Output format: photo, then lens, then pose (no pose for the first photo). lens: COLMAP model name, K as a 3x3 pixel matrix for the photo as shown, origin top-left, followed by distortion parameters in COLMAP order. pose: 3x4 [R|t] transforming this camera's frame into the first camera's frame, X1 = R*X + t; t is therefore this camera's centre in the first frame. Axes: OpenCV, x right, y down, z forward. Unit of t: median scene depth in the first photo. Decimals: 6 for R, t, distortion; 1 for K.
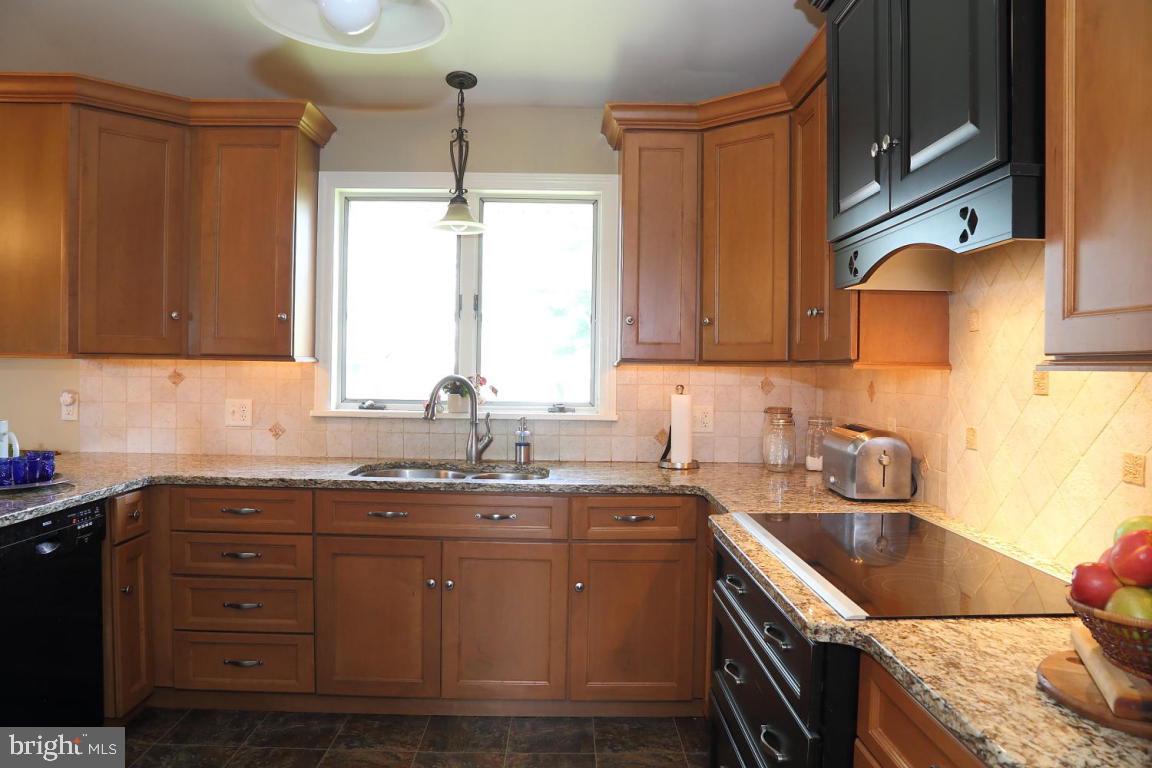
lens RADIAL K [[790.8, 0, 580.5], [0, 790.8, 375.4], [0, 0, 1]] dist [-0.072019, 0.006622]
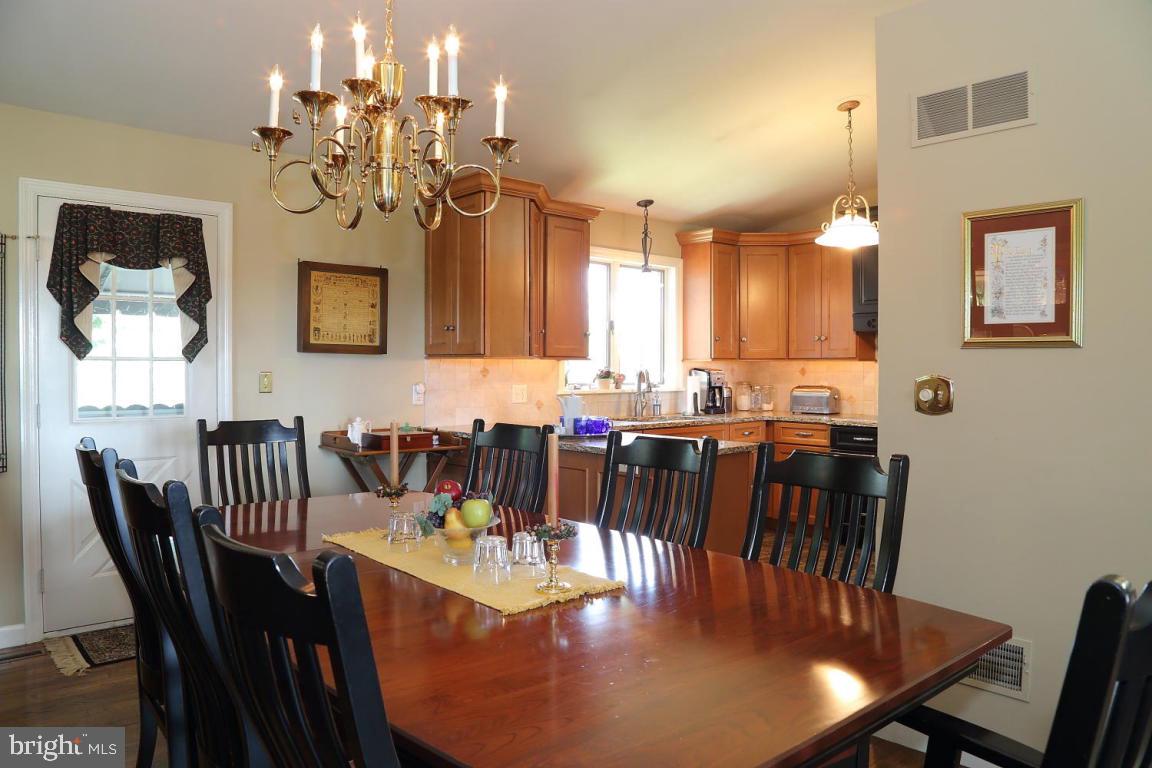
lens RADIAL K [[790.8, 0, 602.5], [0, 790.8, 363.8], [0, 0, 1]] dist [-0.072019, 0.006622]
pose [[0.746259, -0.010720, 0.665569, -1.372469], [0.015252, 0.999883, -0.000997, -0.007747], [-0.665481, 0.010895, 0.746335, -0.267985]]
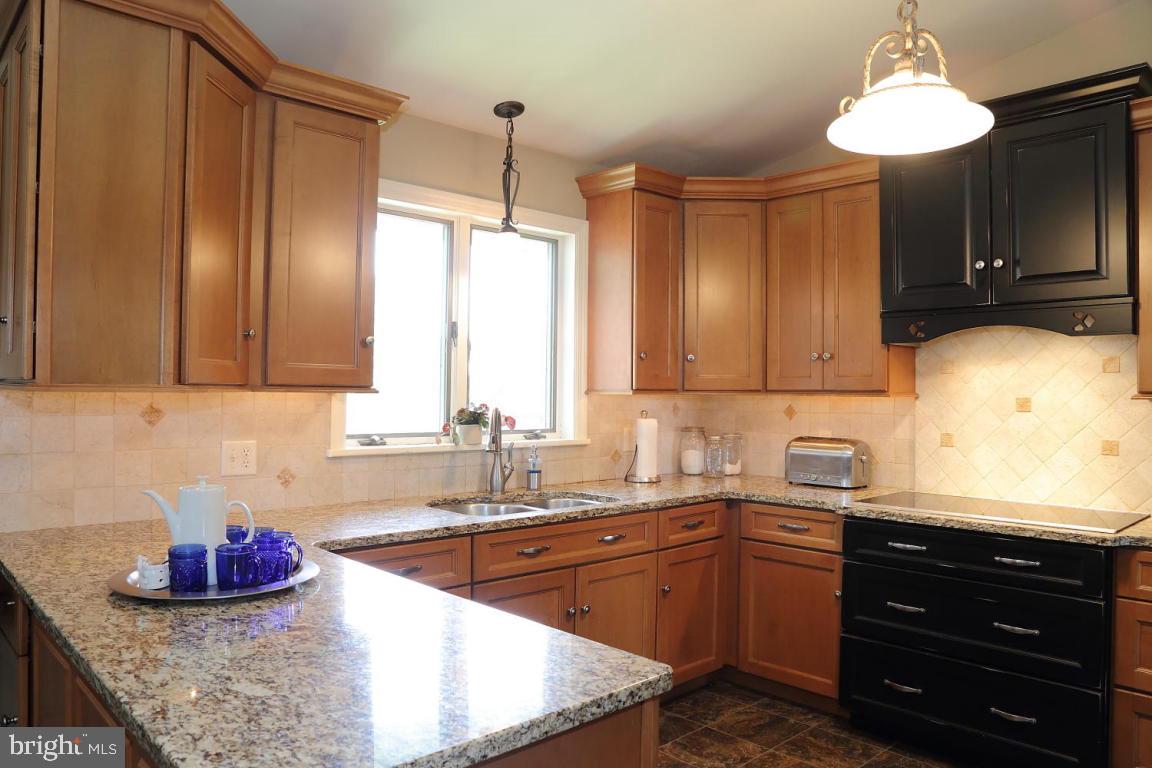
lens RADIAL K [[790.8, 0, 583.7], [0, 790.8, 377.1], [0, 0, 1]] dist [-0.072019, 0.006622]
pose [[0.741926, 0.005829, 0.670457, -0.719869], [0.008712, 0.999794, -0.018333, -0.016288], [-0.670426, 0.019443, 0.741722, 0.191990]]
